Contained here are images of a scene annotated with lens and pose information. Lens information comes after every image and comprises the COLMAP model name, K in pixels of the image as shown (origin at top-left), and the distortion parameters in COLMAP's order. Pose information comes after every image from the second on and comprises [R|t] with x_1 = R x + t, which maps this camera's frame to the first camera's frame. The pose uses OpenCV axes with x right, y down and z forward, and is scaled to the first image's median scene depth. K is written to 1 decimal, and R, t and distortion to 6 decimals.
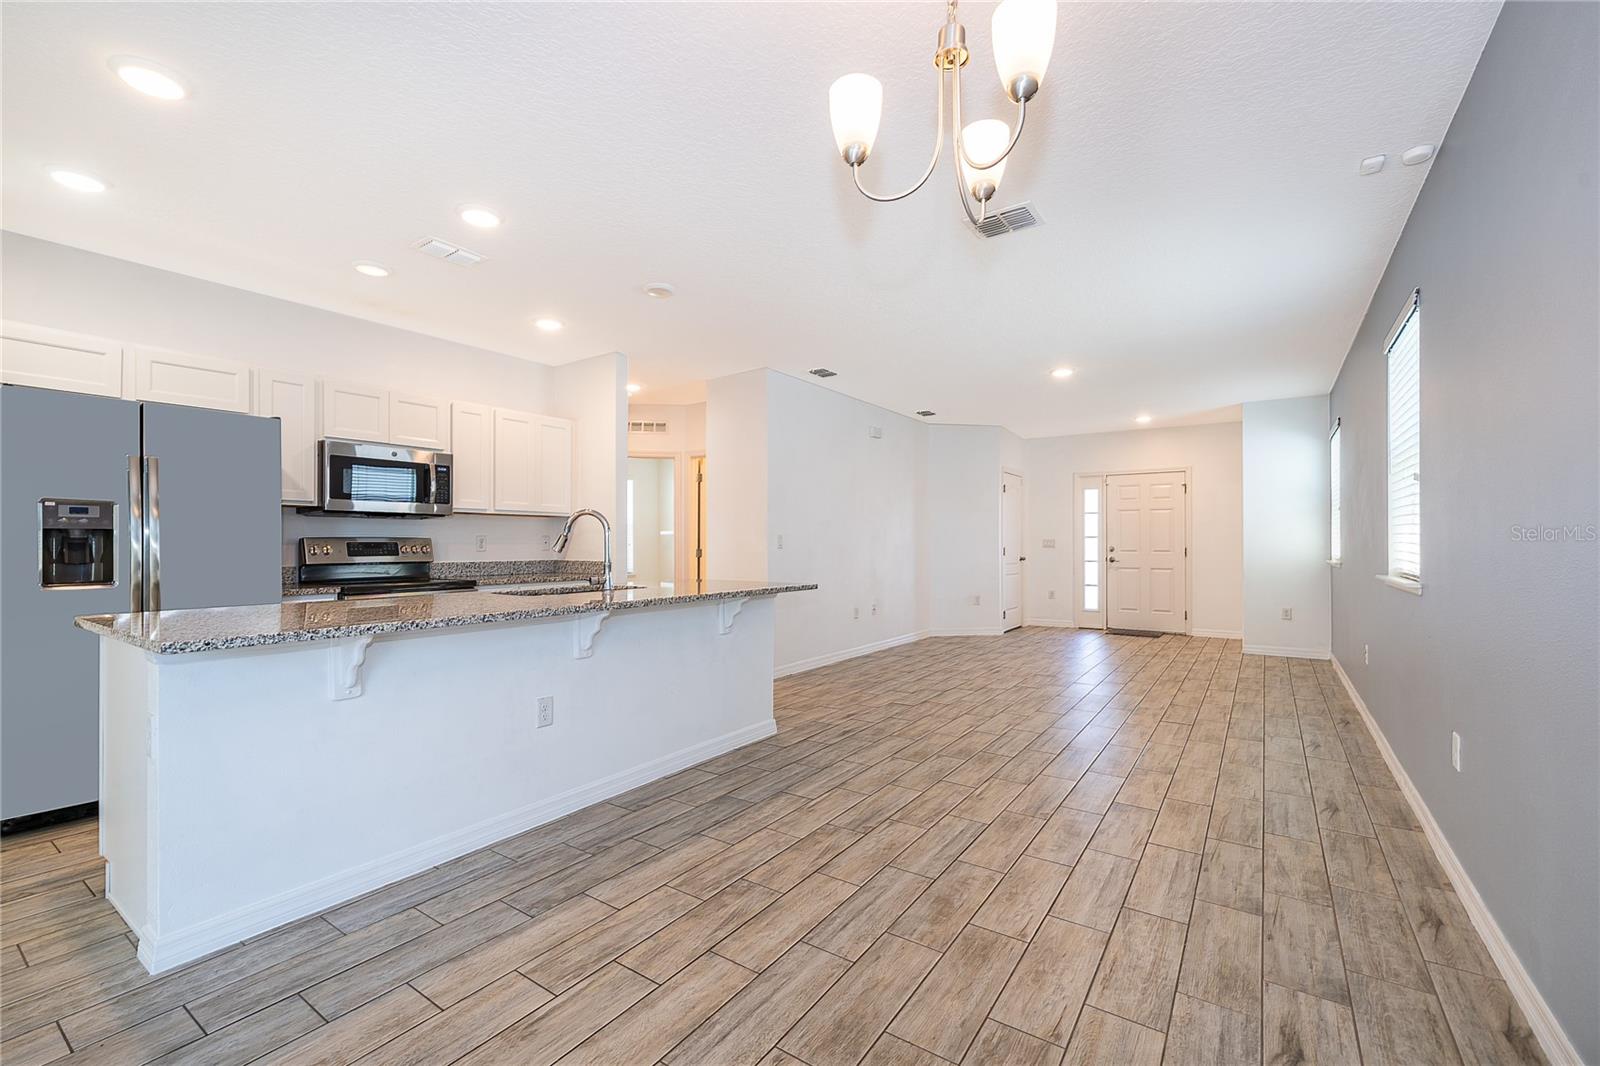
lens RADIAL K [[675.8, 0, 798.3], [0, 675.8, 537.2], [0, 0, 1]] dist [-0.002665, 0.000696]
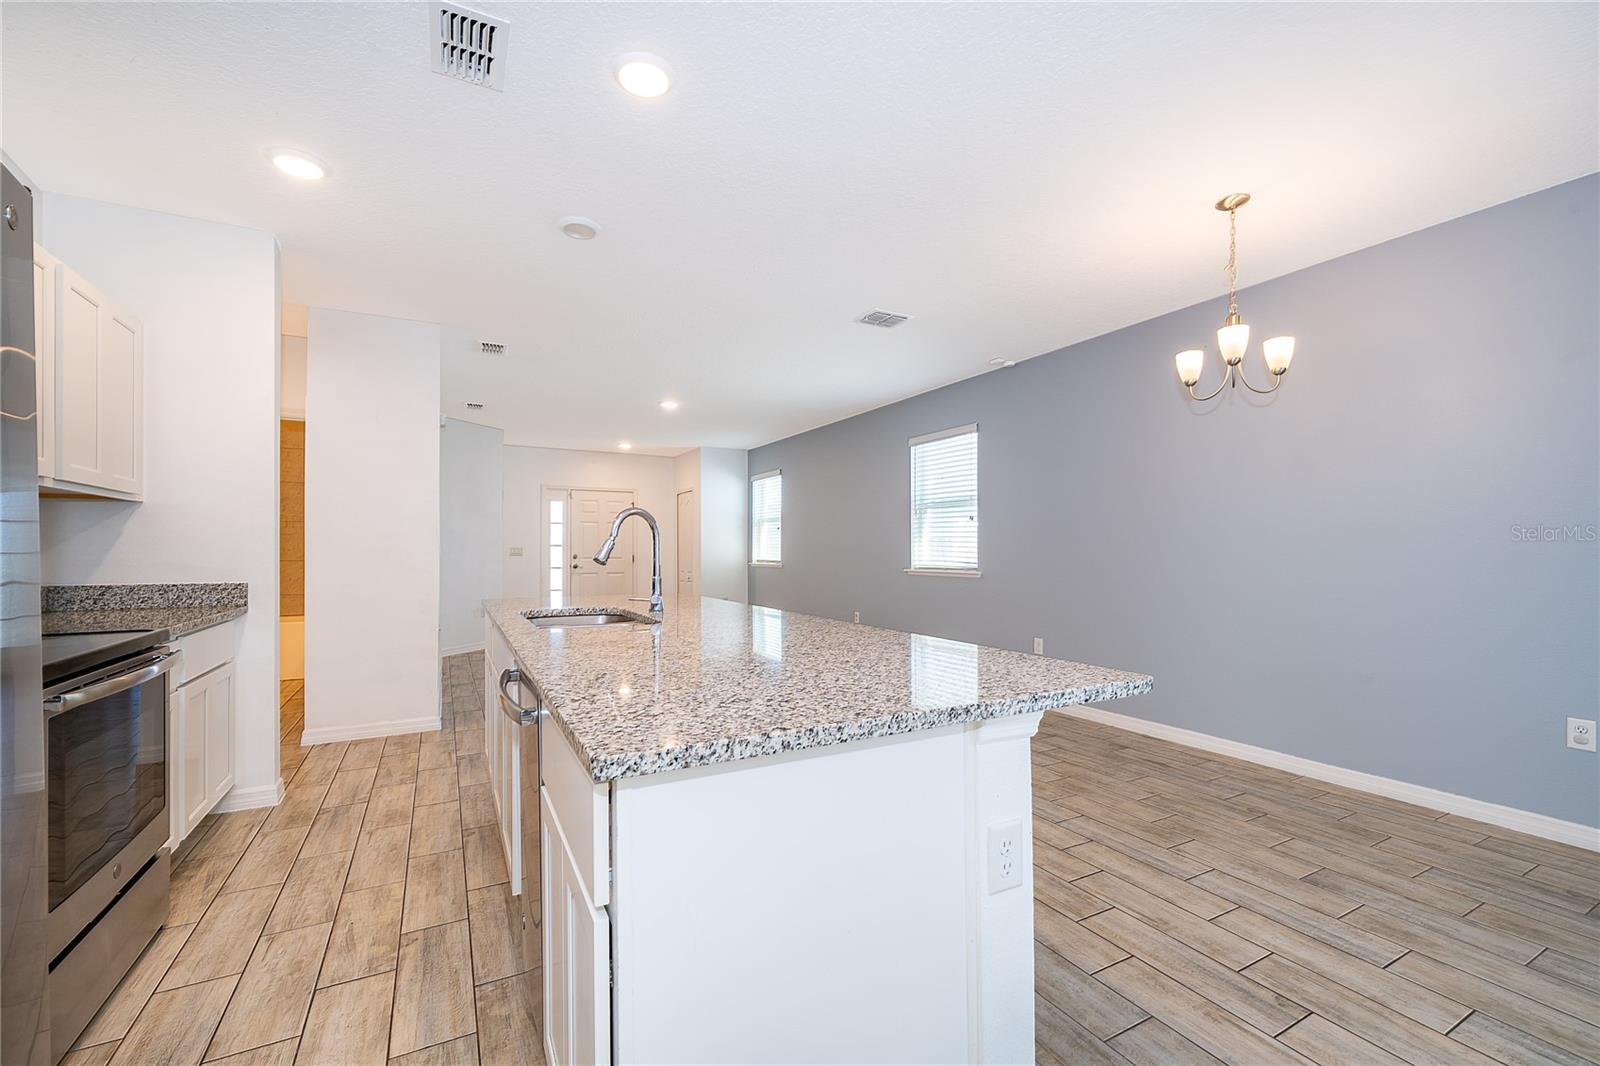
lens RADIAL K [[658.6, 0, 795.0], [0, 658.6, 548.1], [0, 0, 1]] dist [-0.000485, 0.000016]
pose [[0.457712, 0.003933, 0.889092, -0.957429], [-0.008472, 0.999964, -0.000062, 0.002889], [-0.889060, -0.007504, 0.457728, 0.533889]]
